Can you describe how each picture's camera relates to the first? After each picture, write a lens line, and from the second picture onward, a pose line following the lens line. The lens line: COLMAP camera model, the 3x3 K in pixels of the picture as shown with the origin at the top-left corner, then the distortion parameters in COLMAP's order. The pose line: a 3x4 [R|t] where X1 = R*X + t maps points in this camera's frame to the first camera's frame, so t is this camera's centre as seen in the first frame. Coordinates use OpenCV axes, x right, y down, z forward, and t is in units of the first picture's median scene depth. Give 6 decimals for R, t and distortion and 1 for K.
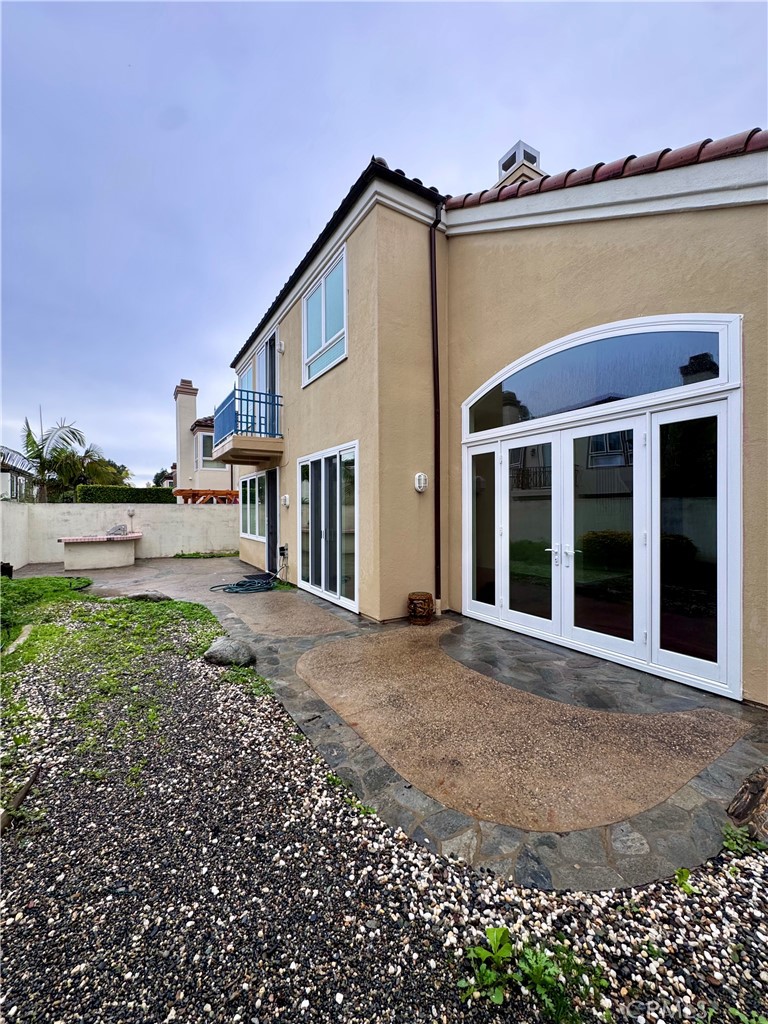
lens RADIAL K [[404.4, 0, 367.7], [0, 404.4, 514.1], [0, 0, 1]] dist [-0.000128, -0.000122]
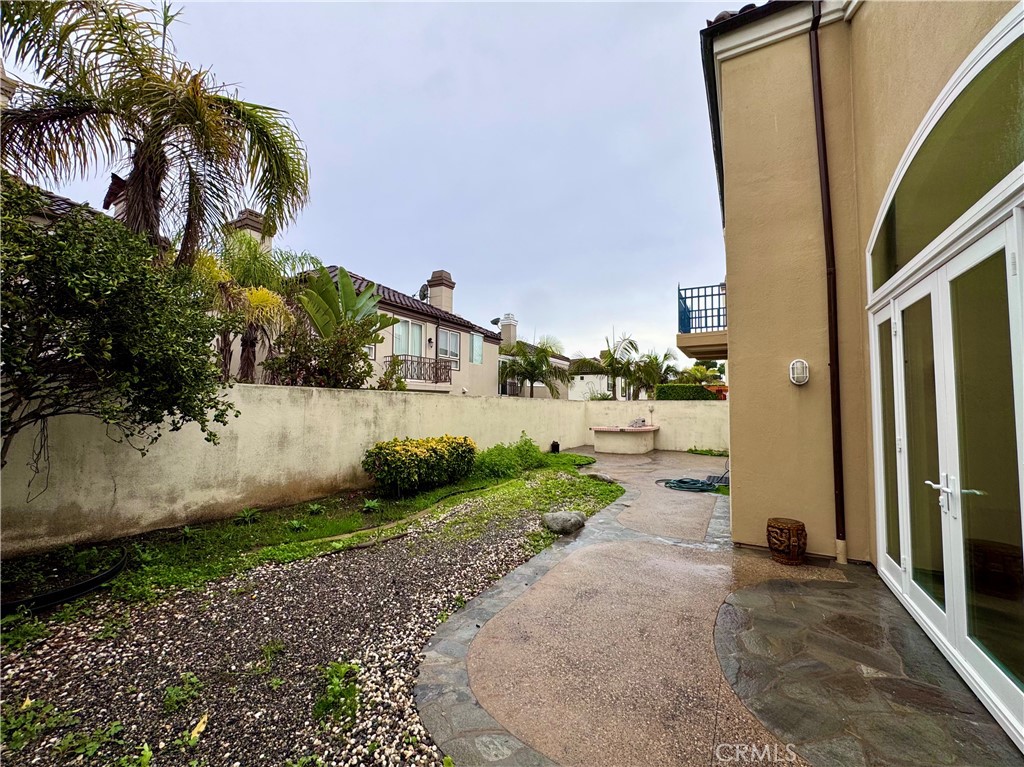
lens RADIAL K [[412.9, 0, 514.5], [0, 412.9, 386.2], [0, 0, 1]] dist [-0.001672, -0.000485]
pose [[0.506120, -0.035140, -0.861747, 0.540222], [-0.015138, 0.998654, -0.049613, -0.006399], [0.862330, 0.038155, 0.504906, 0.172130]]
